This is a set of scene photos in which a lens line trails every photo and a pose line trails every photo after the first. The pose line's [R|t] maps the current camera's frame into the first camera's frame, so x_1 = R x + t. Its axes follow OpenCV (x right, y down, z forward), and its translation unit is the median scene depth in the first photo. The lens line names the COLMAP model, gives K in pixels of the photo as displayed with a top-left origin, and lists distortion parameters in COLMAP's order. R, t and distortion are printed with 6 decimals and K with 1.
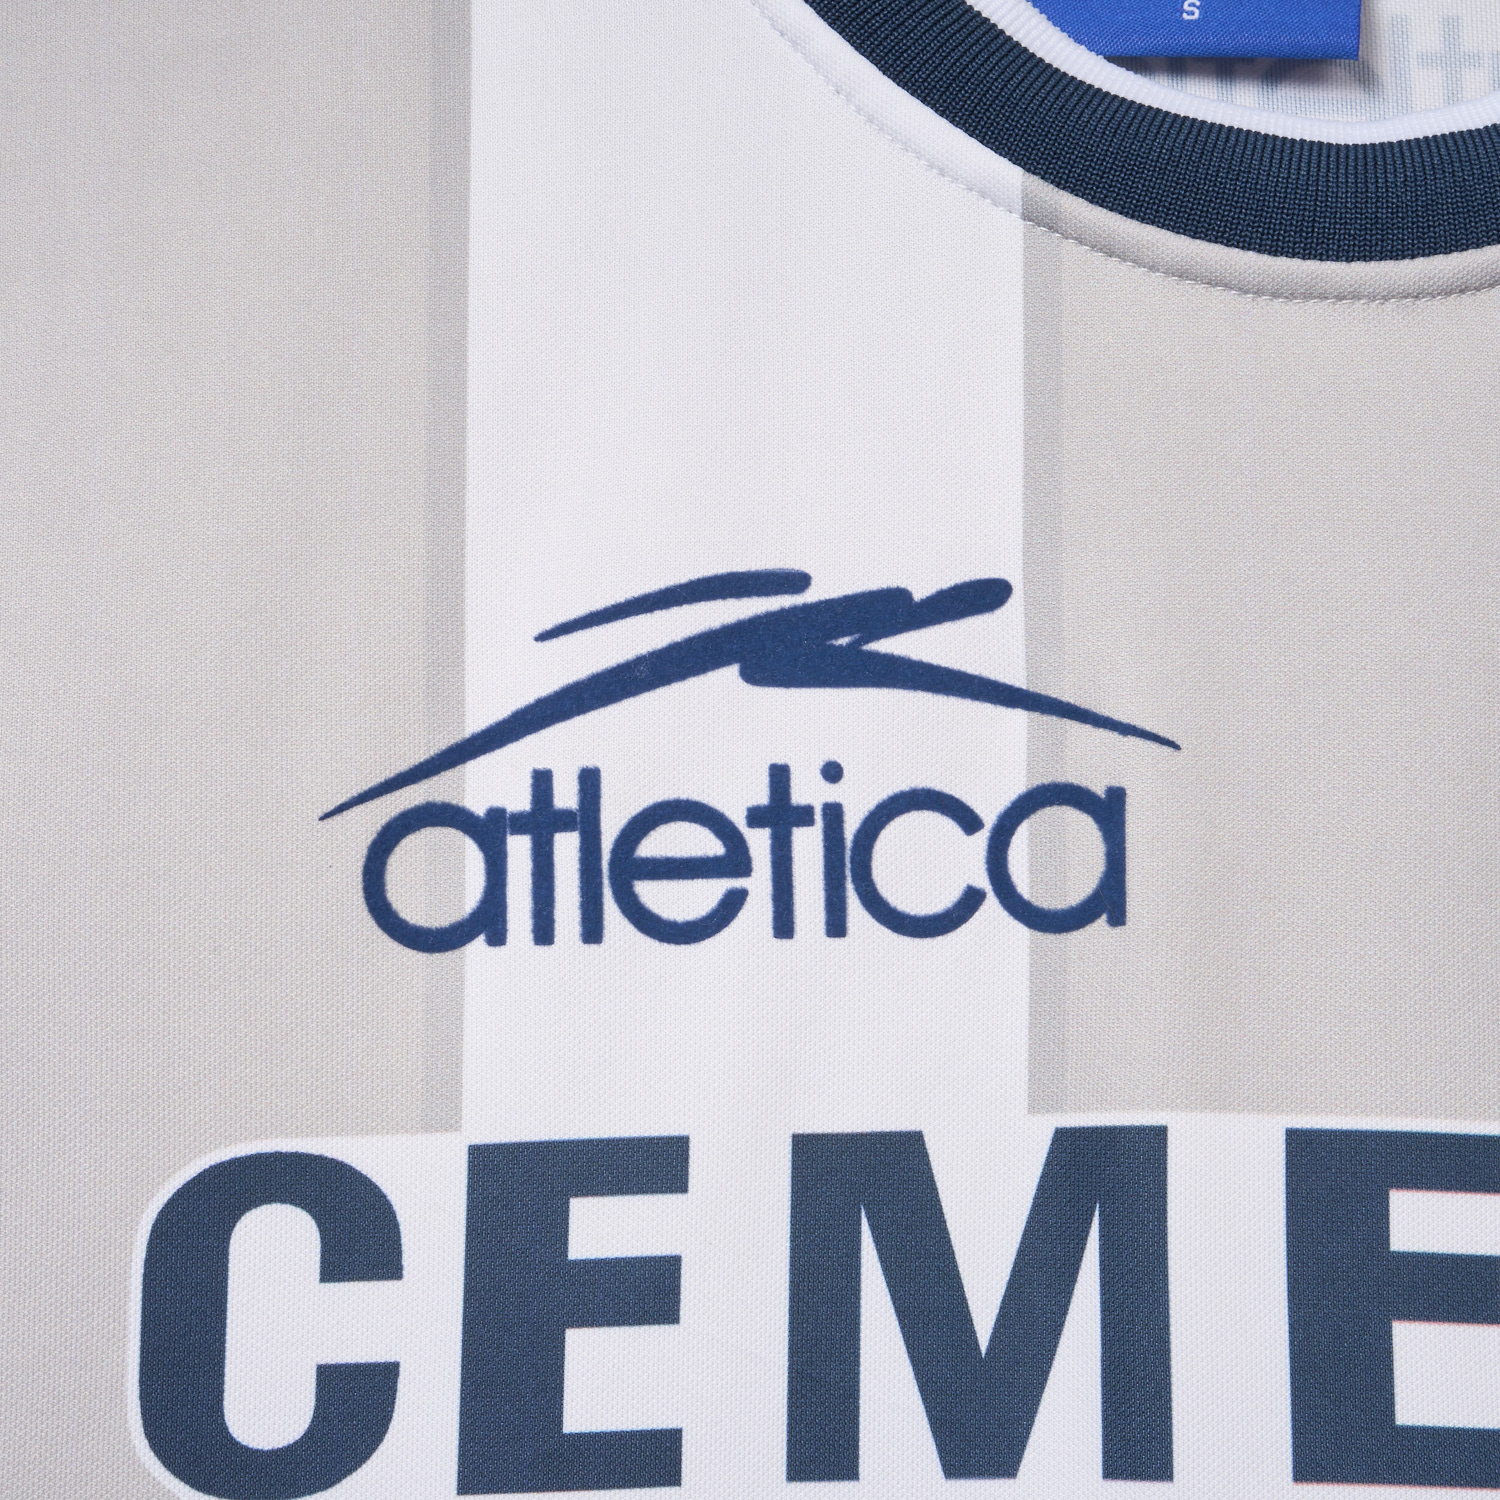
lens RADIAL K [[3286.5, 0, 772.3], [0, 3286.5, 746.7], [0, 0, 1]] dist [0.026558, -0.555626]
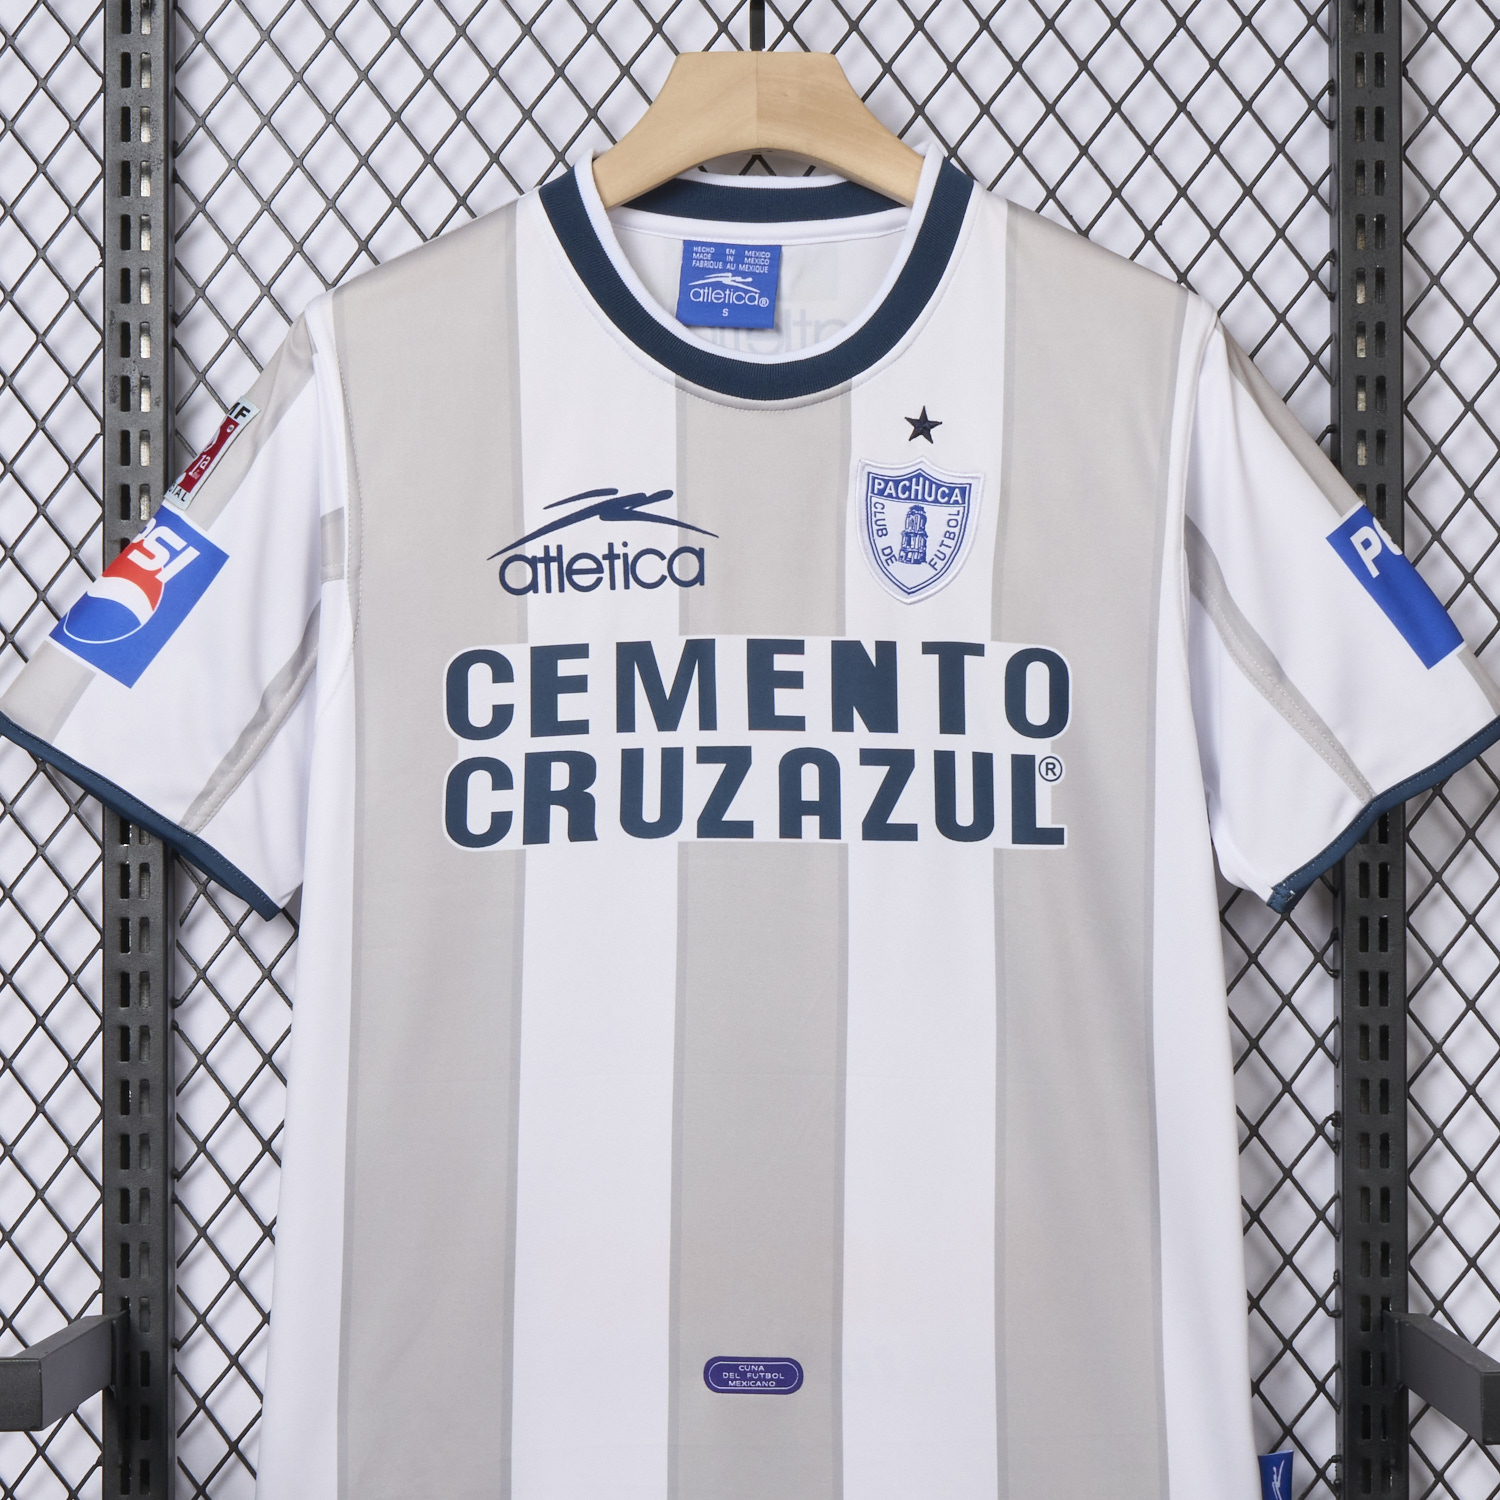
lens RADIAL K [[4291.9, 0, 822.7], [0, 4291.9, 751.0], [0, 0, 1]] dist [0.153071, 0.152243]
pose [[0.996744, -0.019673, 0.078196, -0.141863], [0.006728, 0.986689, 0.162479, -0.544160], [-0.080351, -0.161424, 0.983609, -3.789058]]
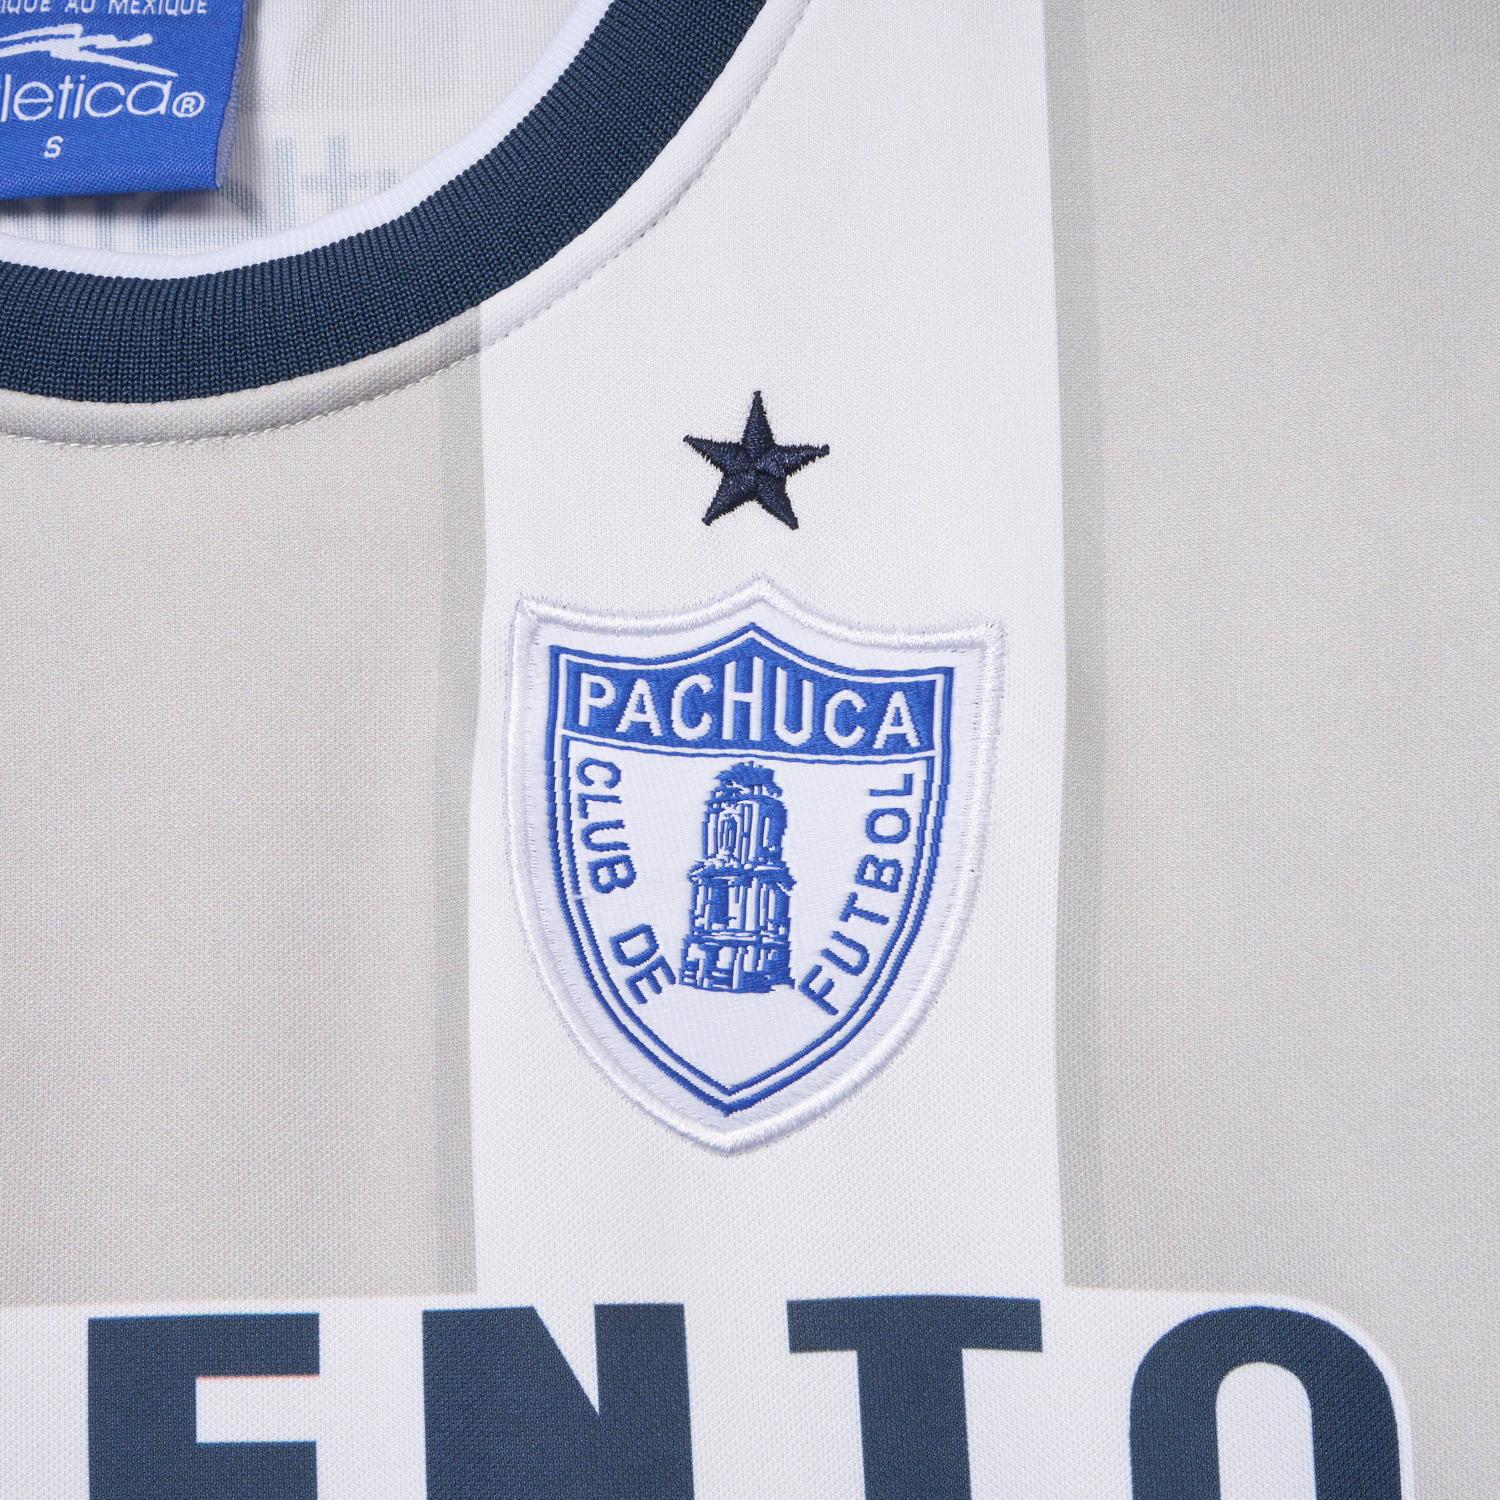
lens RADIAL K [[3286.5, 0, 772.3], [0, 3286.5, 746.7], [0, 0, 1]] dist [0.026558, -0.555626]
pose [[0.998067, -0.059278, 0.018675, 0.336590], [0.059841, 0.997720, -0.031199, -0.006958], [-0.016783, 0.032256, 0.999339, 0.044005]]
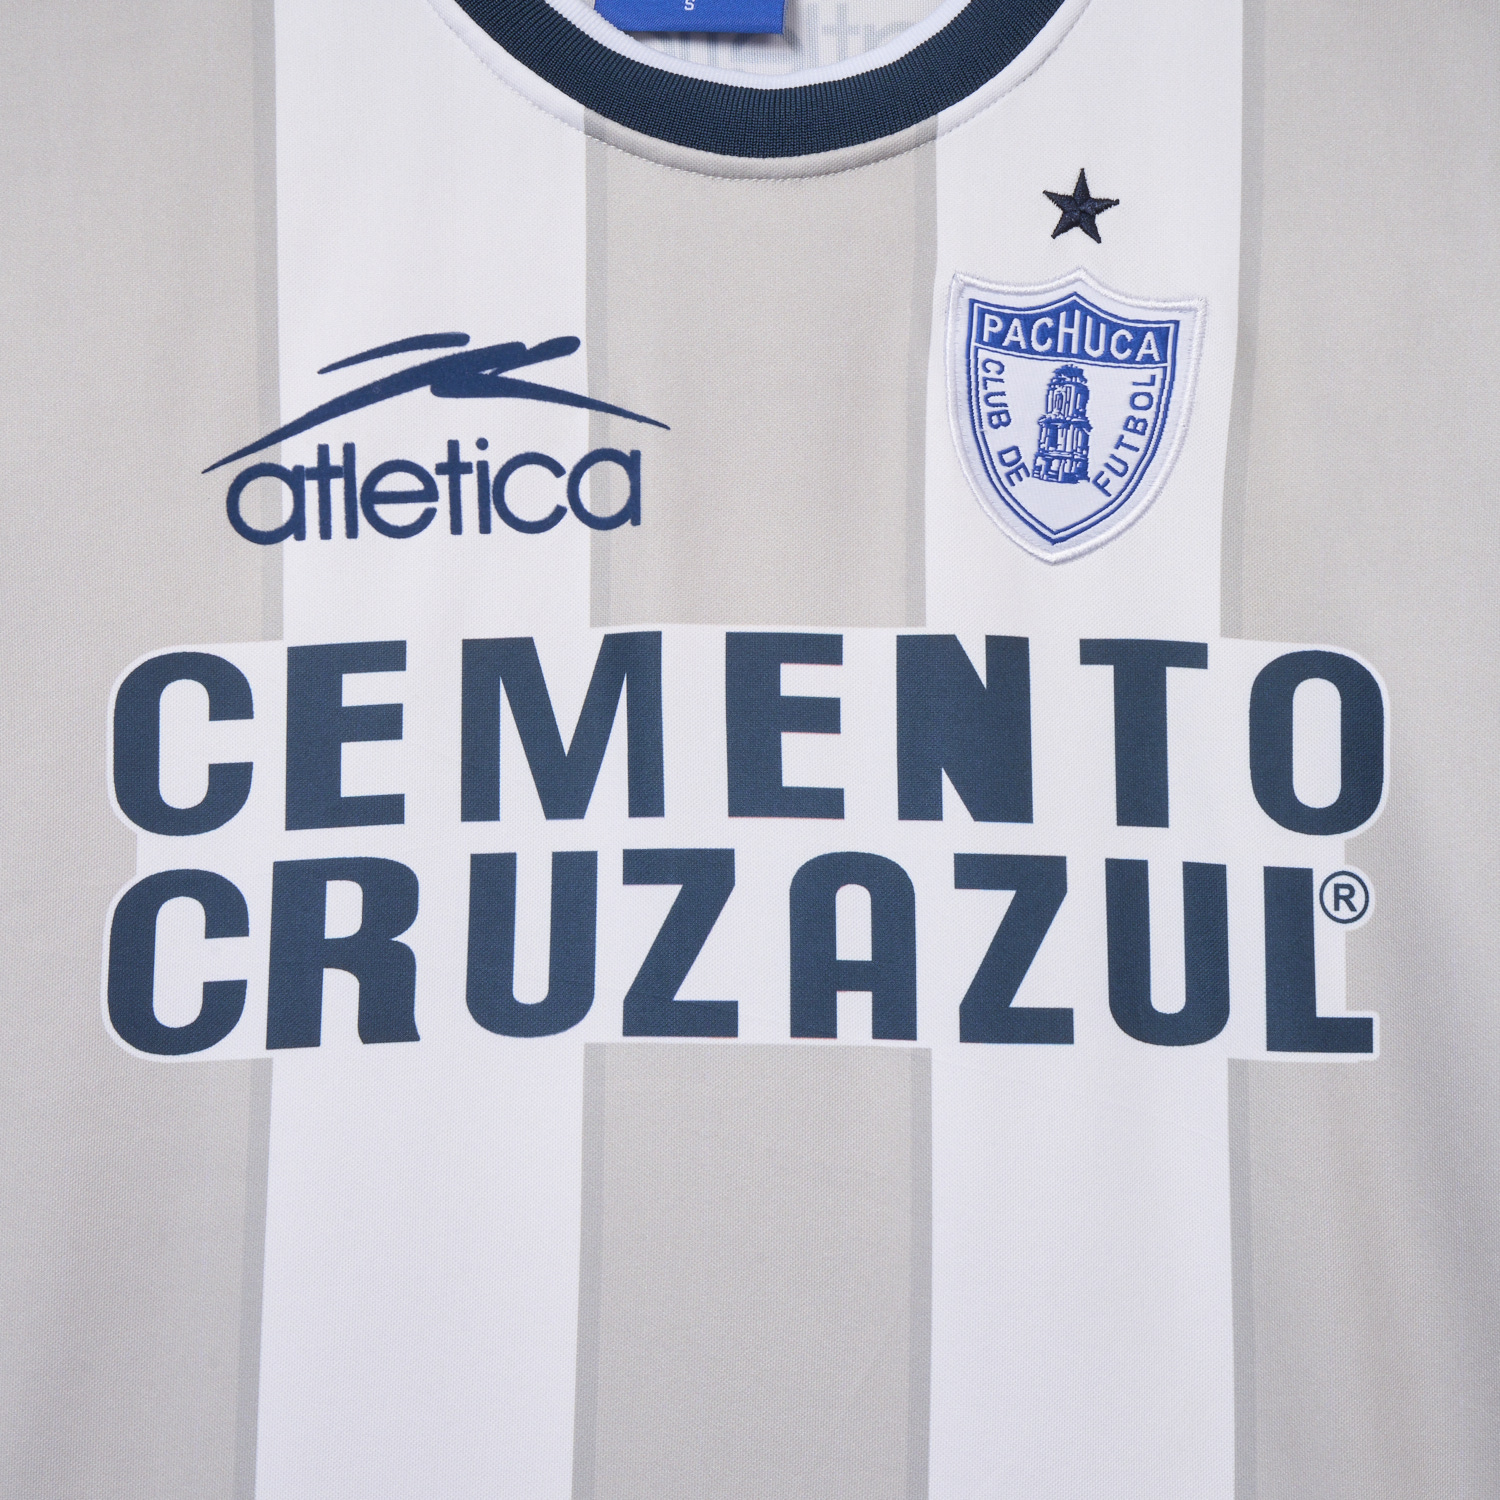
lens RADIAL K [[3286.5, 0, 772.3], [0, 3286.5, 746.7], [0, 0, 1]] dist [0.026558, -0.555626]
pose [[0.999173, -0.015417, 0.037624, 0.108411], [0.011745, 0.995317, 0.095952, 0.001749], [-0.038927, -0.095430, 0.994675, -0.847266]]
